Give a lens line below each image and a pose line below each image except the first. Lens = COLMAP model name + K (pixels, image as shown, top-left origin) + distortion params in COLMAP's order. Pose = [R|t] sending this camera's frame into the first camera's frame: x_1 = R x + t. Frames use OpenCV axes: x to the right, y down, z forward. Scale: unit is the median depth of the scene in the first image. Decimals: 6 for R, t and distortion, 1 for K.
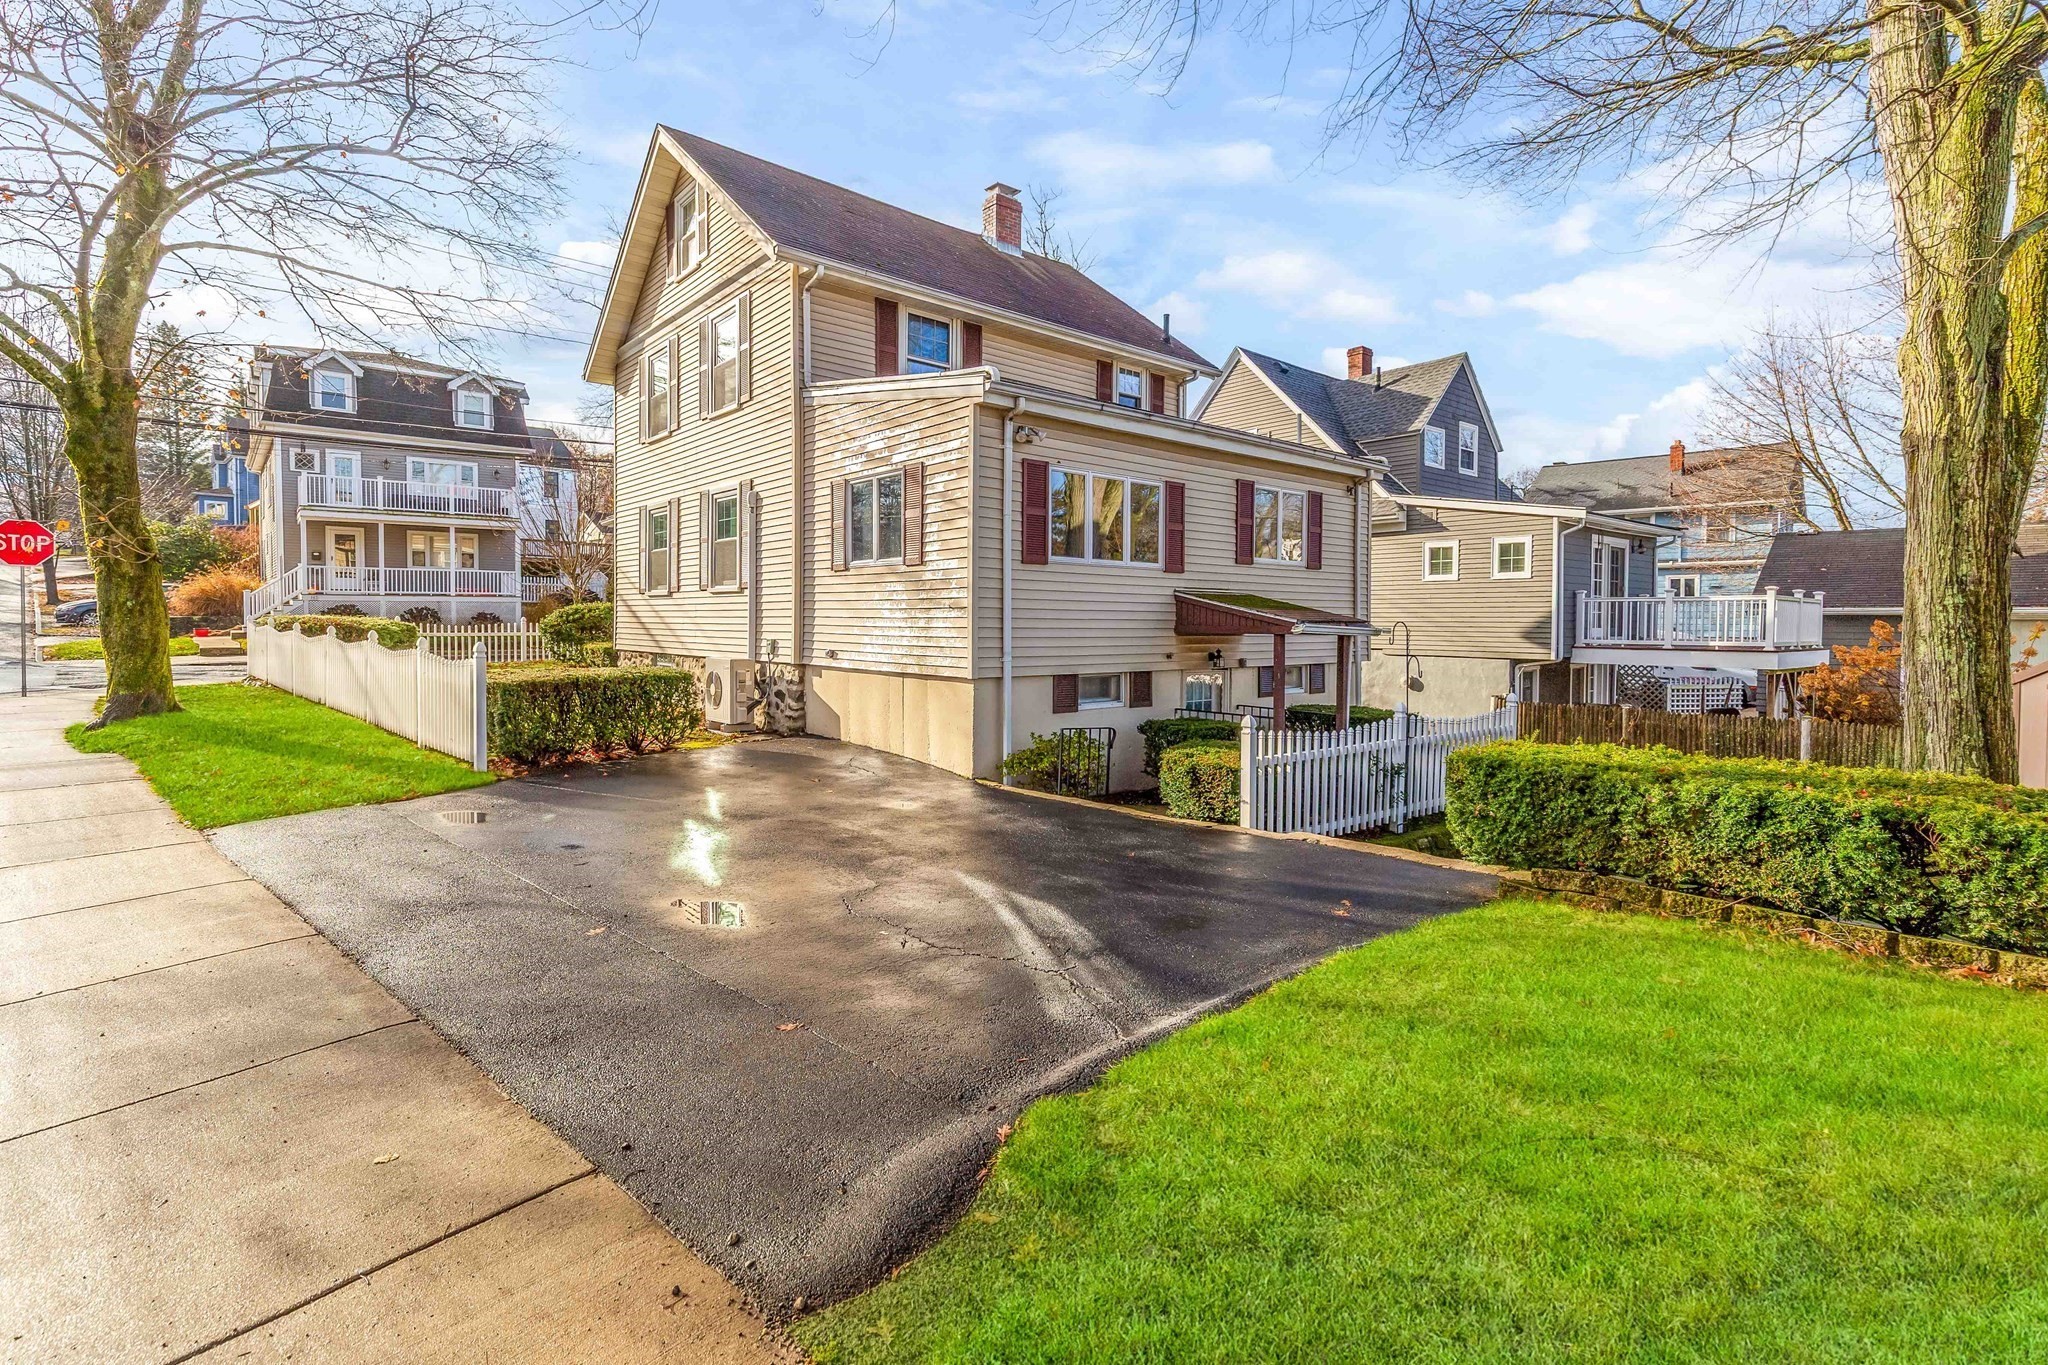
lens RADIAL K [[954.1, 0, 1032.9], [0, 954.1, 635.1], [0, 0, 1]] dist [0.021553, -0.001927]
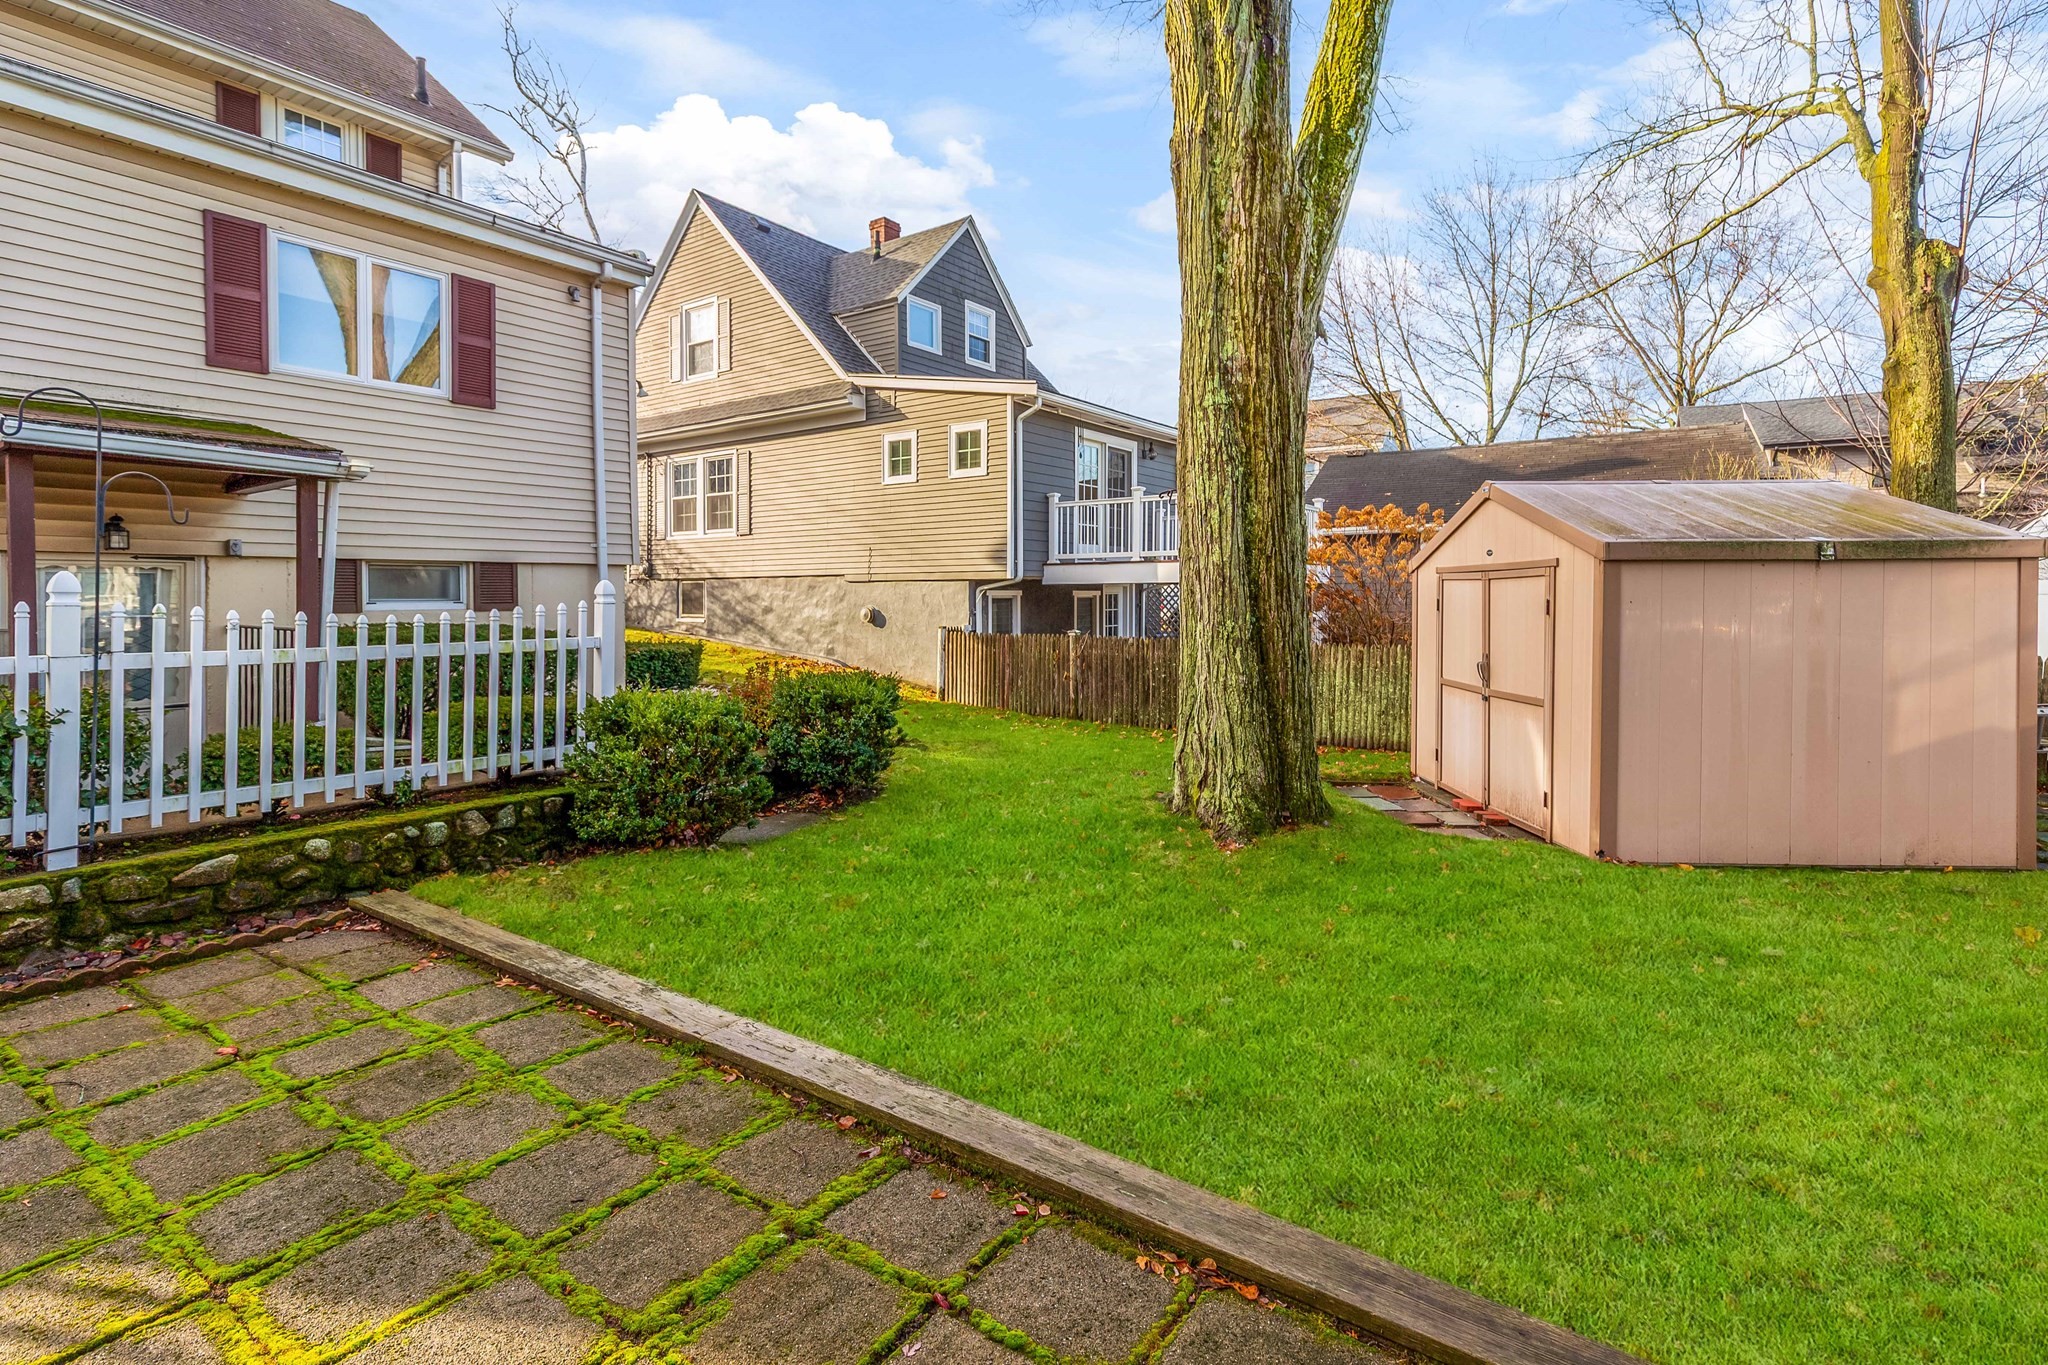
lens RADIAL K [[954.1, 0, 1037.7], [0, 954.1, 603.8], [0, 0, 1]] dist [0.021553, -0.001927]
pose [[0.969669, -0.014530, 0.243991, 0.471192], [0.015859, 0.999868, -0.003485, 0.062078], [-0.243908, 0.007248, 0.969771, 0.306228]]
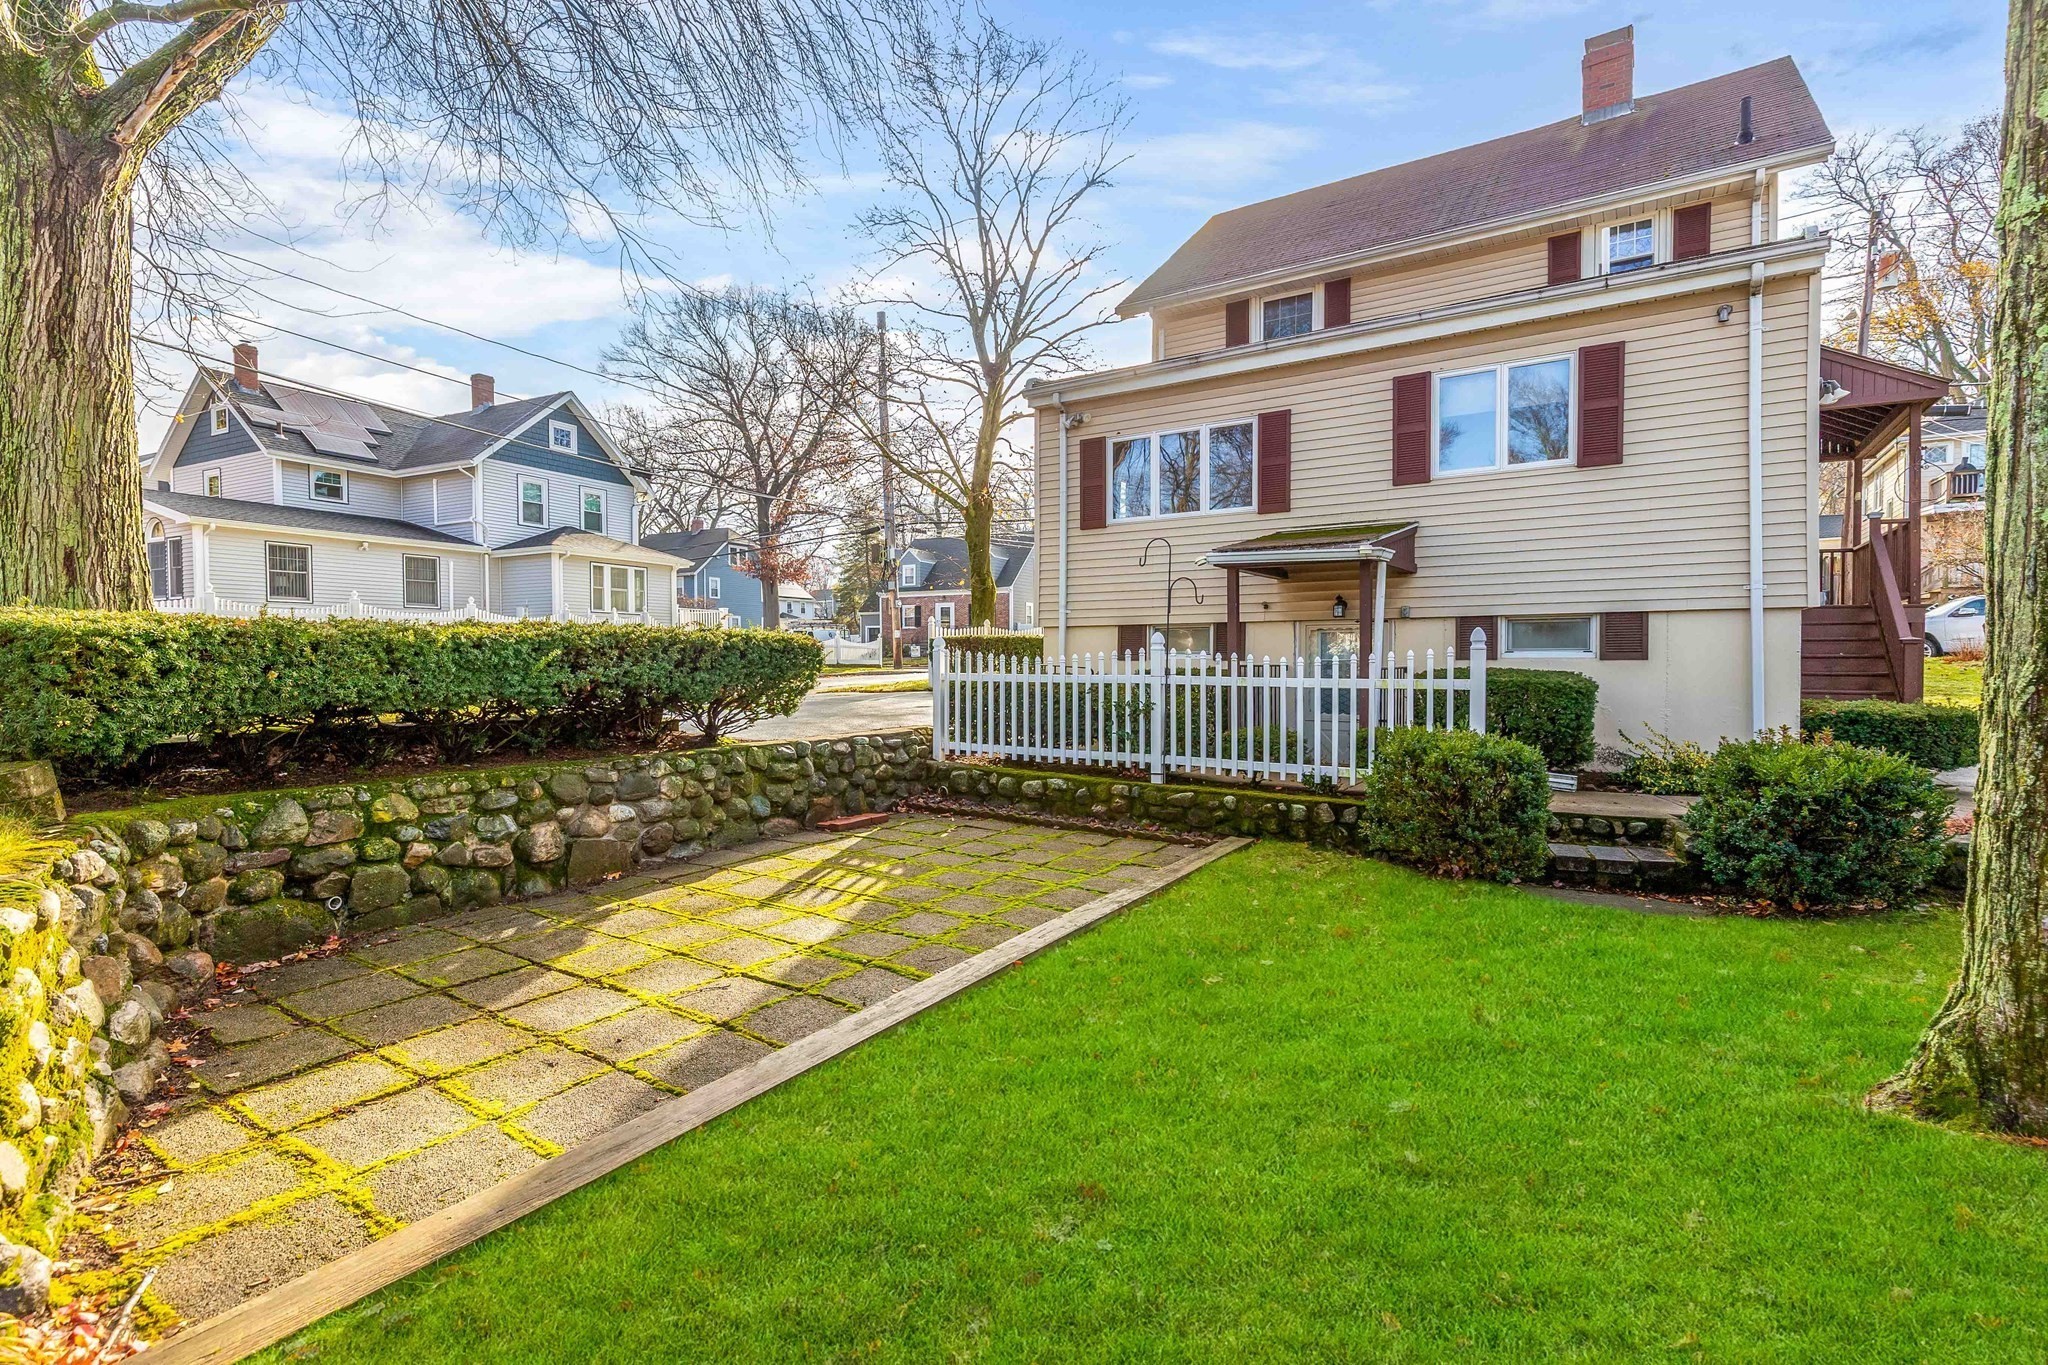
lens RADIAL K [[954.1, 0, 1028.9], [0, 954.1, 665.9], [0, 0, 1]] dist [0.021553, -0.001927]
pose [[0.284856, -0.001365, -0.958569, 0.773208], [-0.010574, 0.999934, -0.004566, 0.070072], [0.958512, 0.011437, 0.284823, 0.430477]]
